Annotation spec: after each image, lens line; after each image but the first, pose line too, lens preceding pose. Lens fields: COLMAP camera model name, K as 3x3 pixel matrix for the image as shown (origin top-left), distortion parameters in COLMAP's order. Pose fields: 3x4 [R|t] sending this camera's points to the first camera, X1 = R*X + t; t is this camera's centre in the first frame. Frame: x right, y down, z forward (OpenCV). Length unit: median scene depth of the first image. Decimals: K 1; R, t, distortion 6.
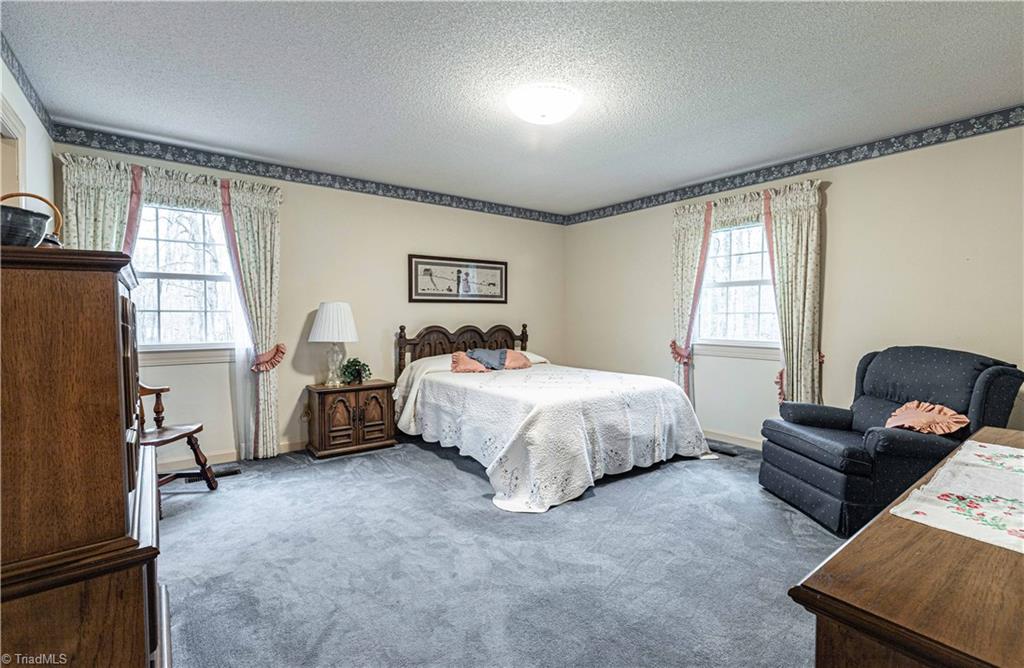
lens RADIAL K [[469.7, 0, 517.9], [0, 469.7, 322.5], [0, 0, 1]] dist [0.000068, 0.000452]
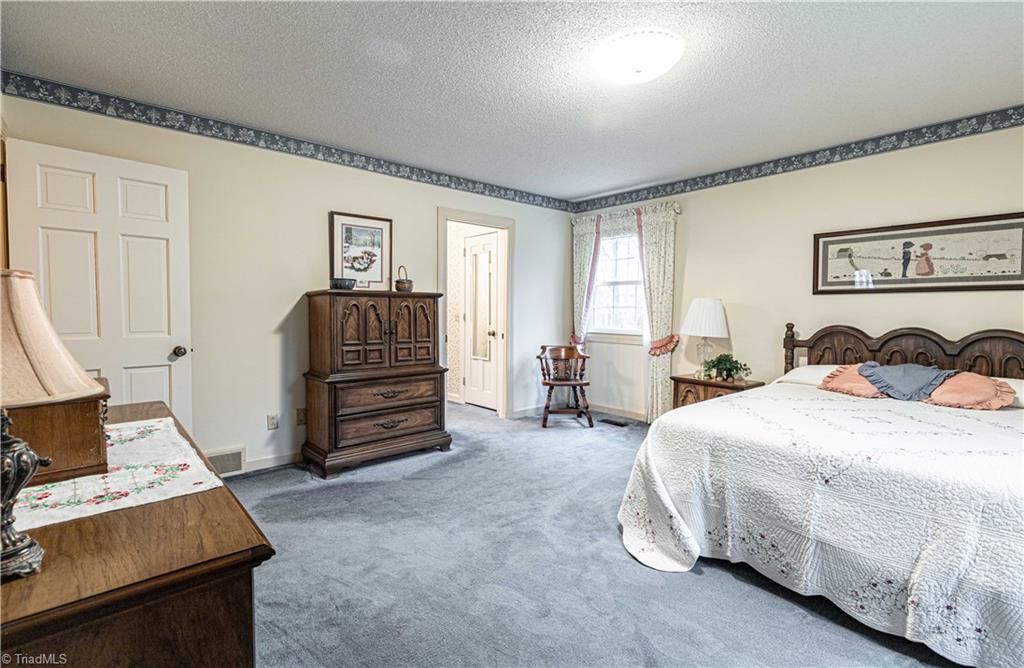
lens RADIAL K [[469.7, 0, 517.9], [0, 469.7, 322.5], [0, 0, 1]] dist [0.000068, 0.000452]
pose [[0.063860, 0.031506, -0.997461, 0.547015], [-0.015392, 0.999414, 0.030582, -0.011788], [0.997840, 0.013400, 0.064307, 0.451925]]
